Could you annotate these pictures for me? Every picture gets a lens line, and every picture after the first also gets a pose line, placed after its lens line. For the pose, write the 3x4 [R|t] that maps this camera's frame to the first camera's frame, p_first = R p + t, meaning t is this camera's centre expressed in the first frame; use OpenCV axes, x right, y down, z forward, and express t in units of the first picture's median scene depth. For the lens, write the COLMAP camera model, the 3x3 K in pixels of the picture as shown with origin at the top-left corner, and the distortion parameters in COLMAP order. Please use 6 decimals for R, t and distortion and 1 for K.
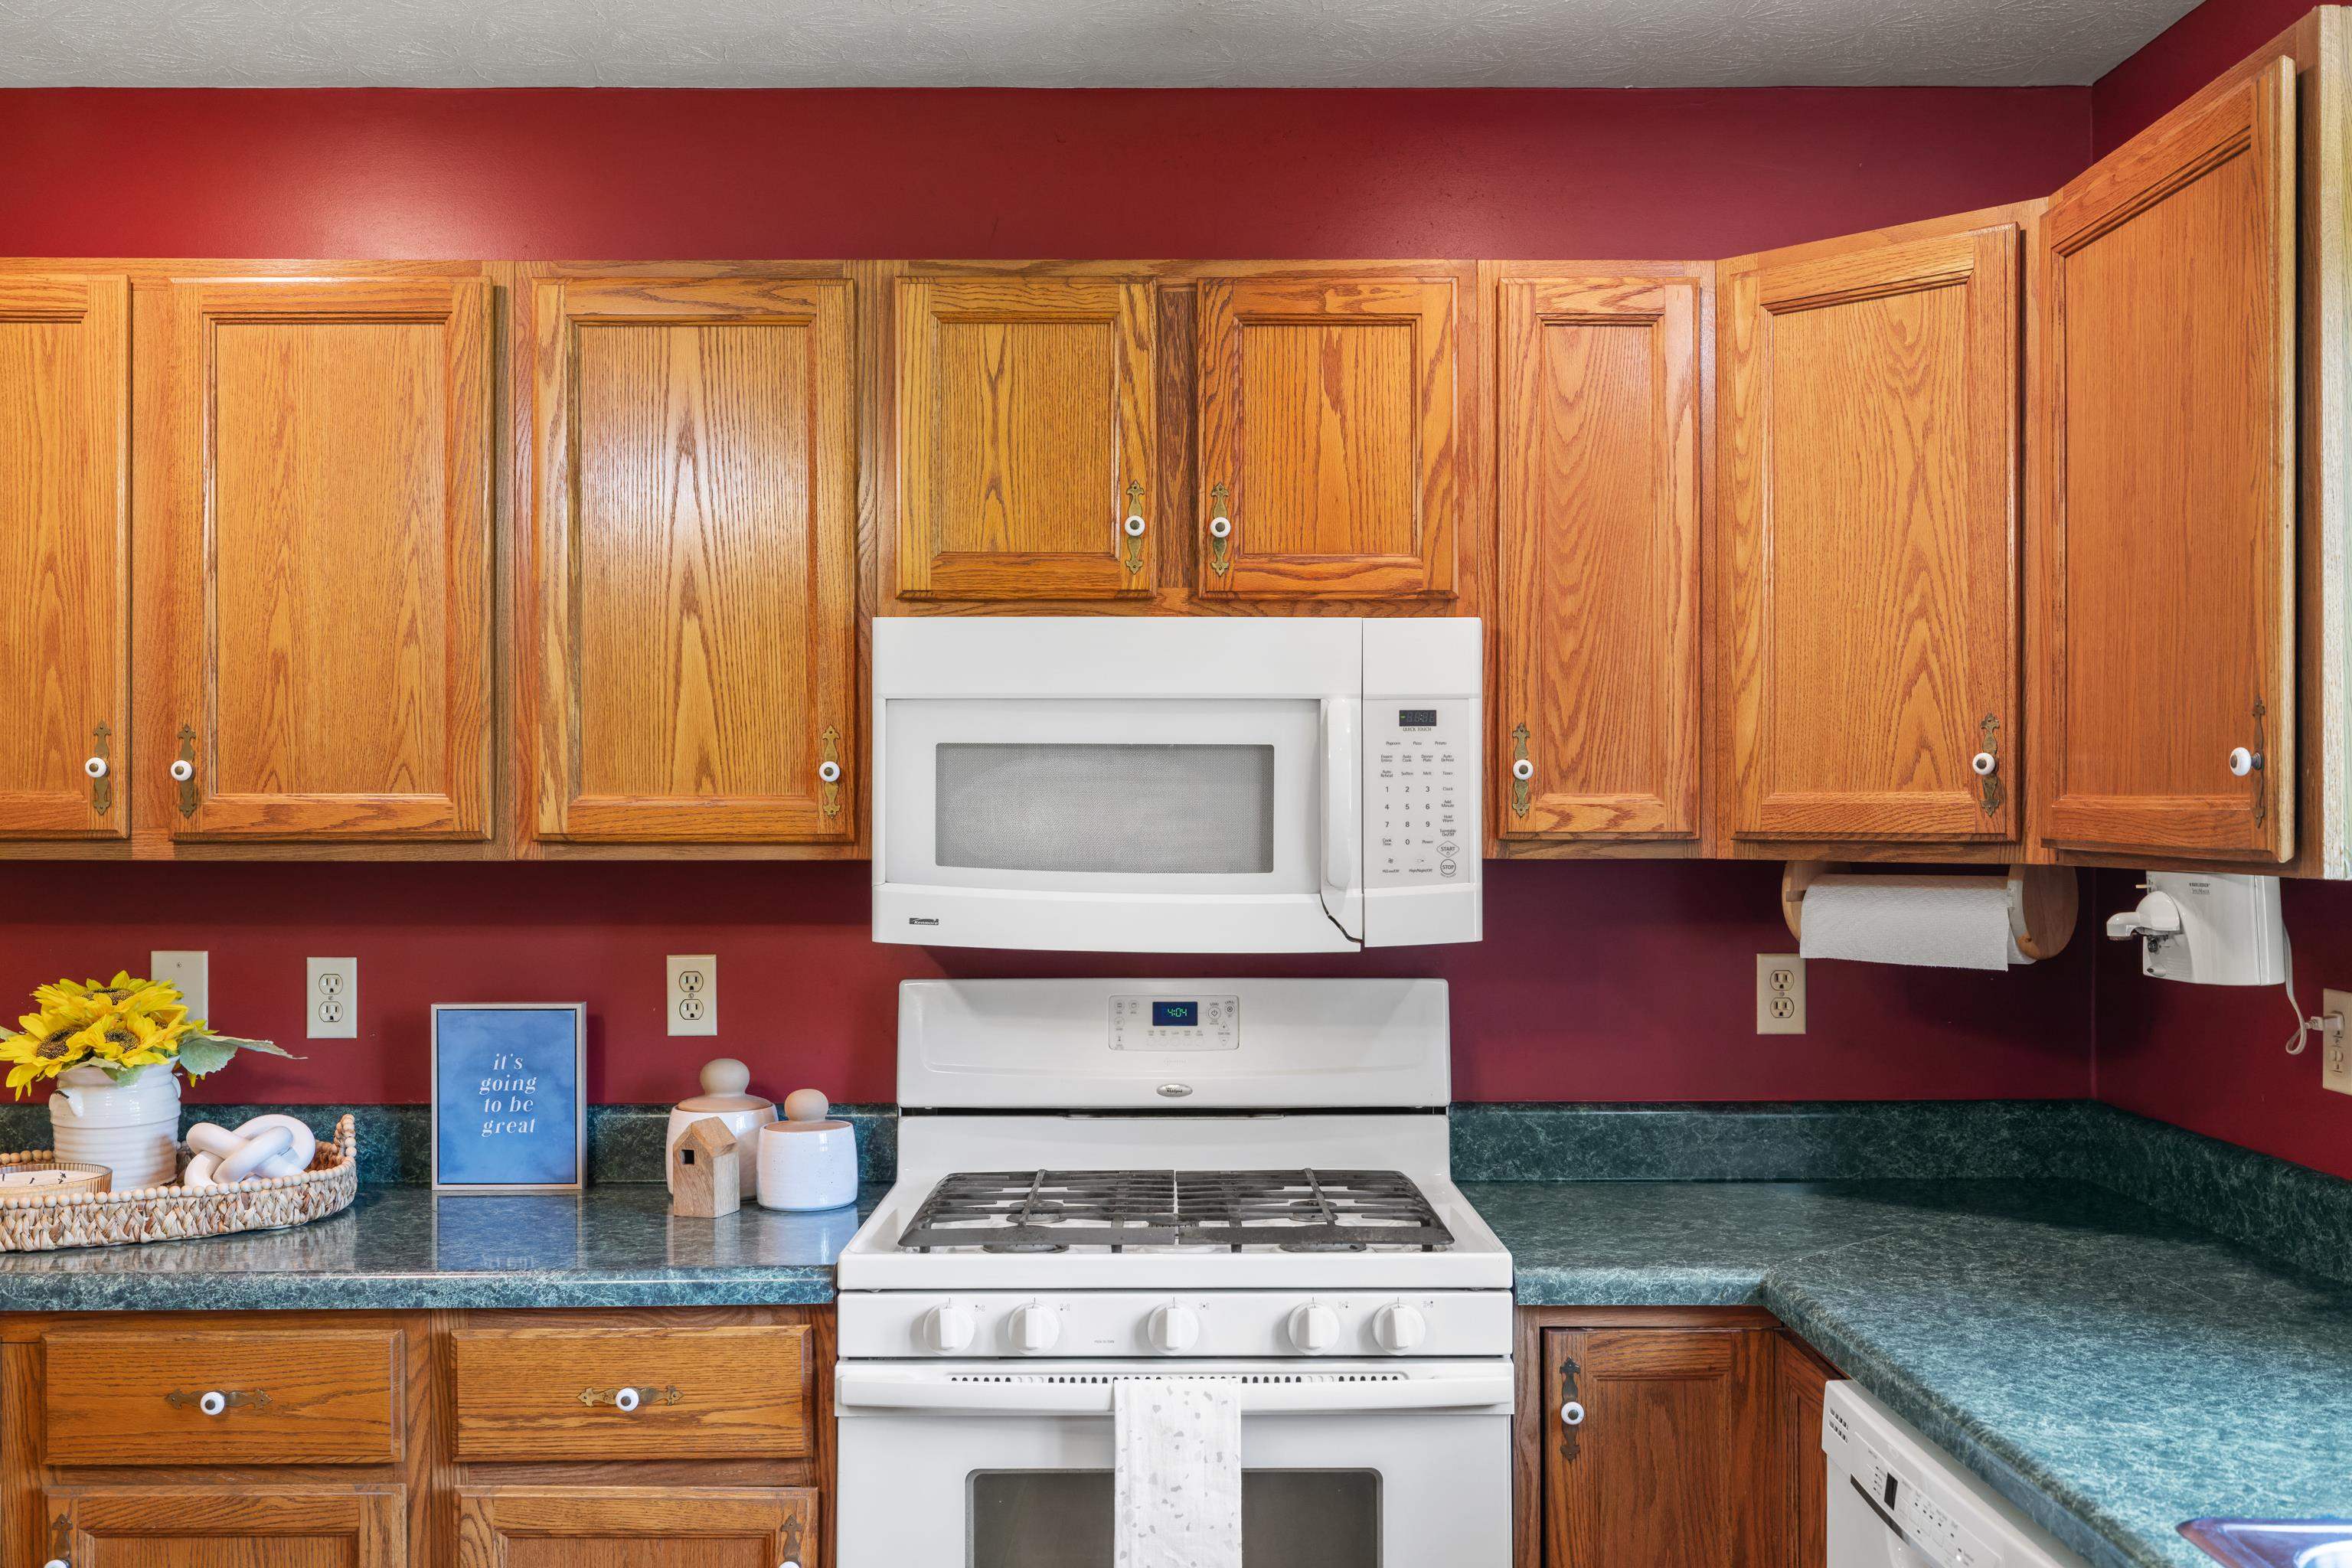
lens RADIAL K [[2285.8, 0, 1177.0], [0, 2285.8, 796.7], [0, 0, 1]] dist [0.005055, 0.000000]
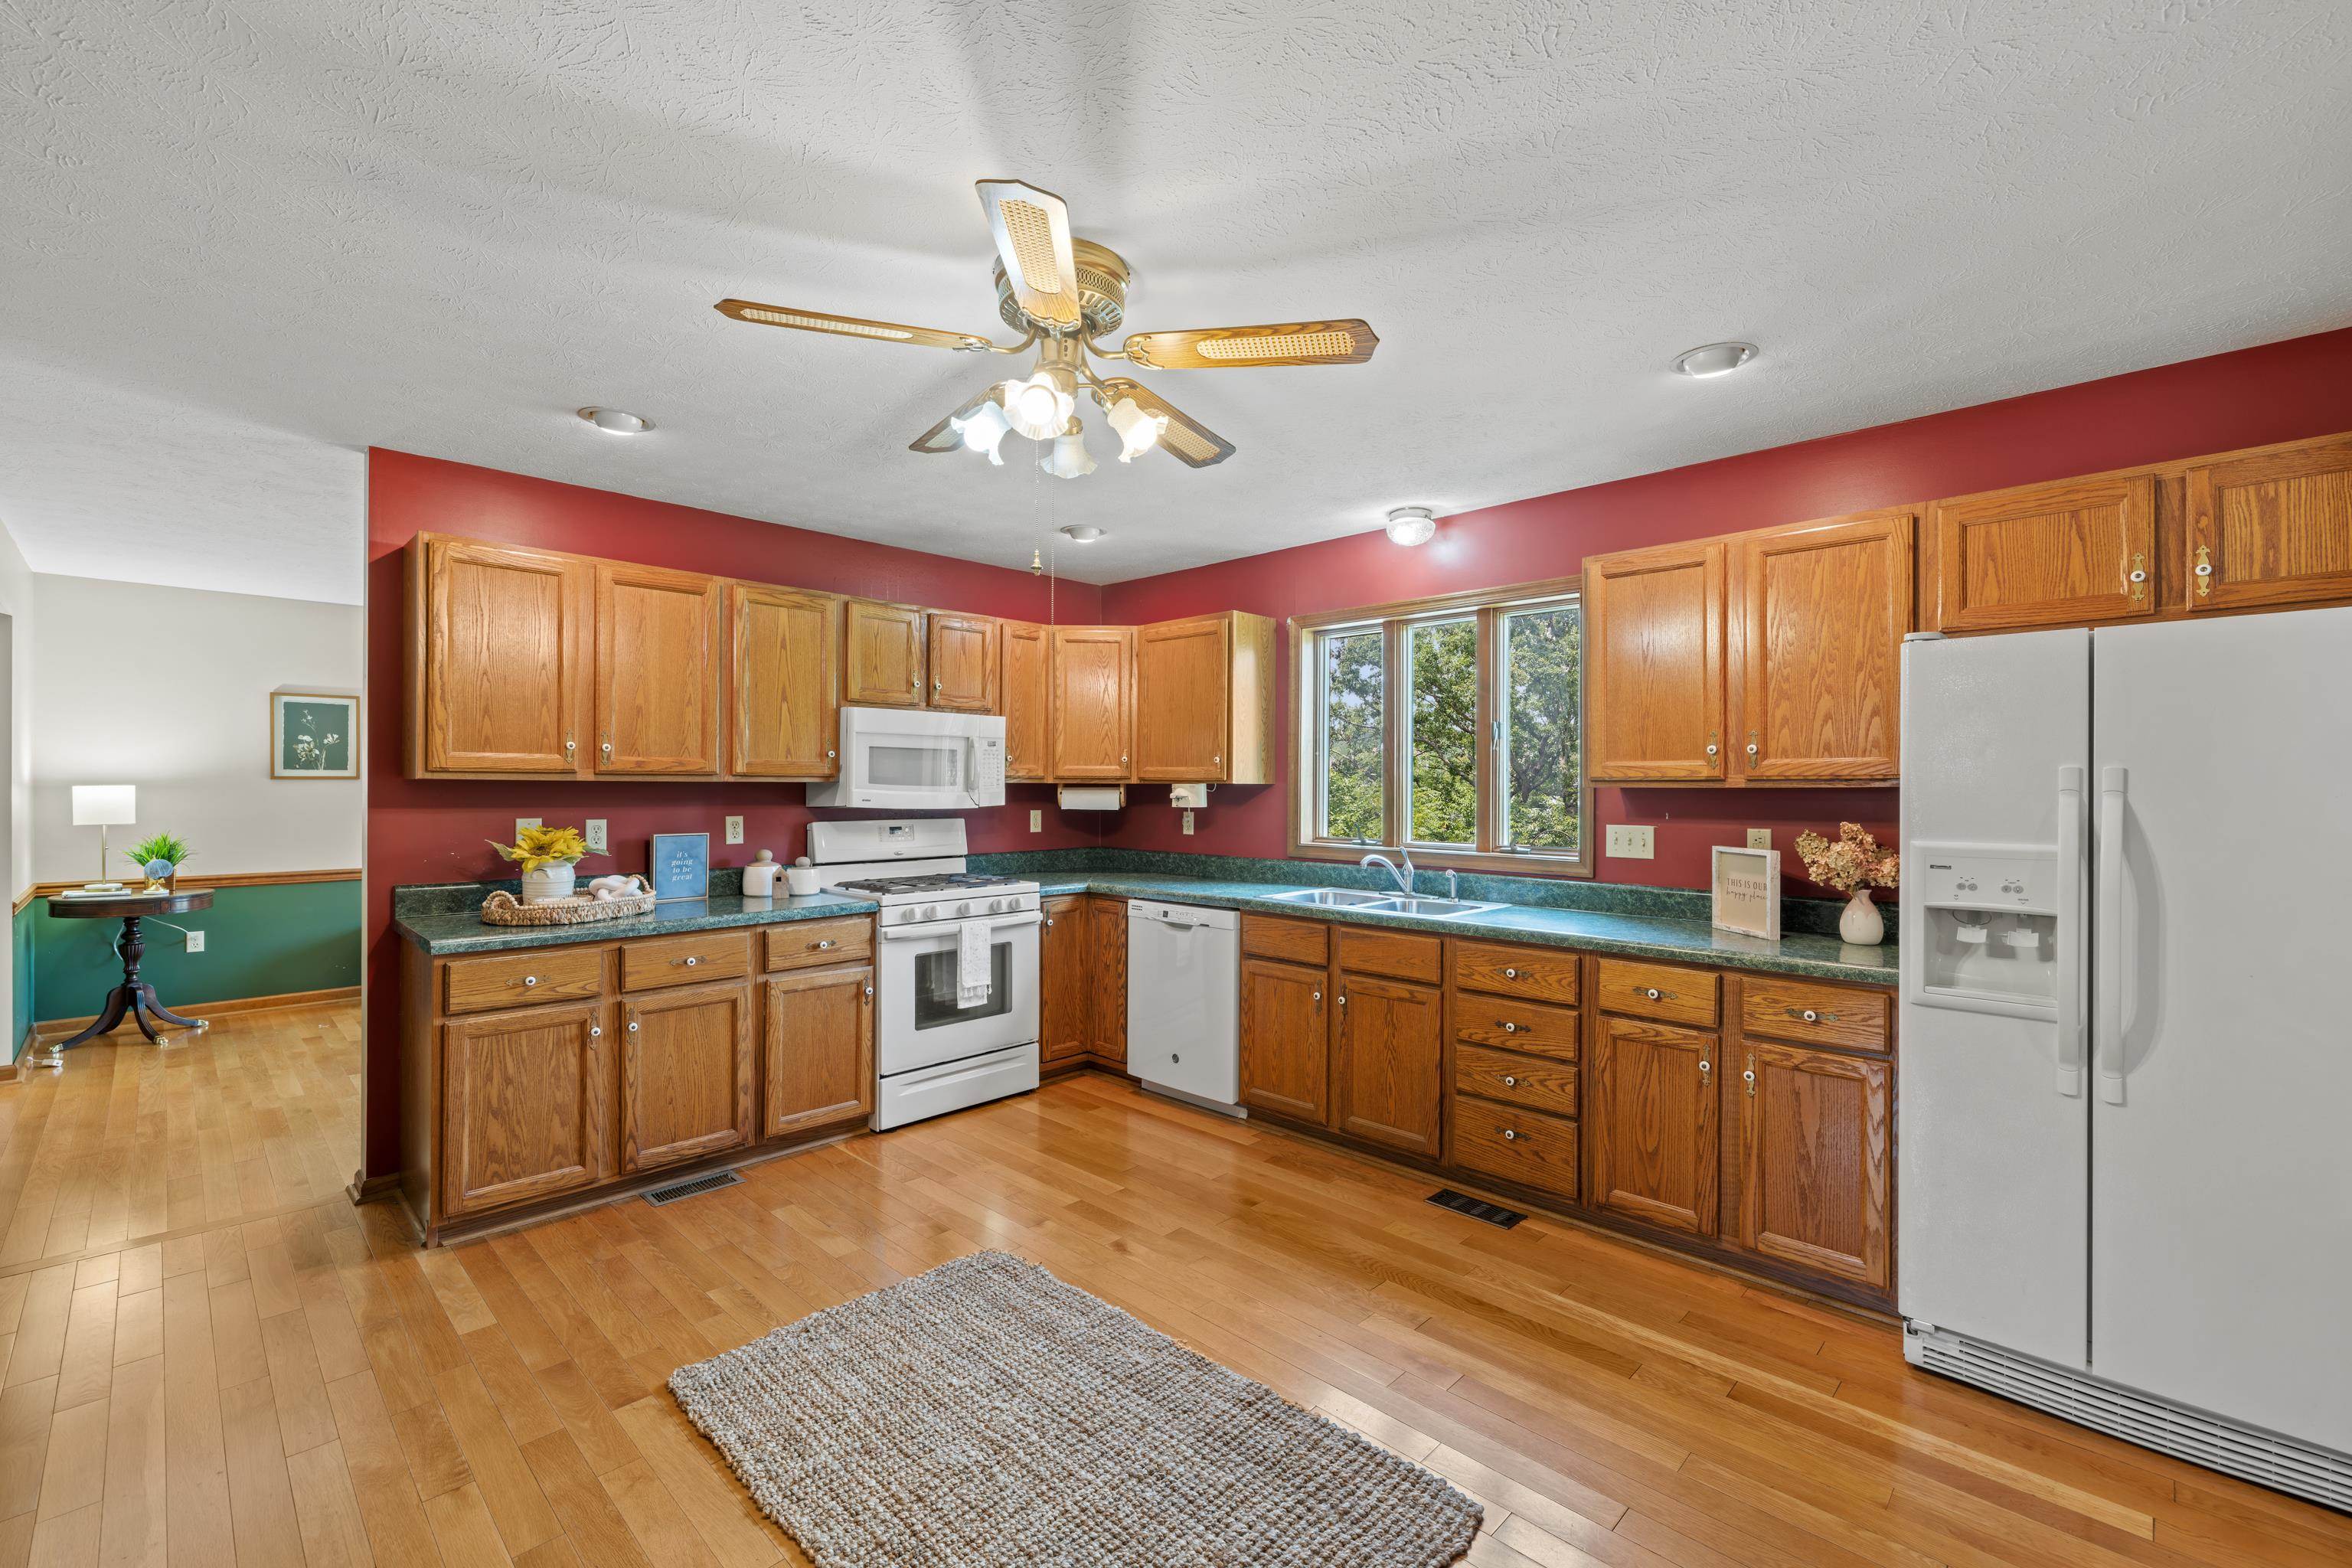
lens RADIAL K [[991.7, 0, 1171.5], [0, 991.7, 782.1], [0, 0, 1]] dist [0.000879, 0.000625]
pose [[0.704486, 0.005624, 0.709696, -0.795529], [-0.009267, 0.999956, 0.001274, 0.021710], [-0.709658, -0.007474, 0.704507, -0.309068]]
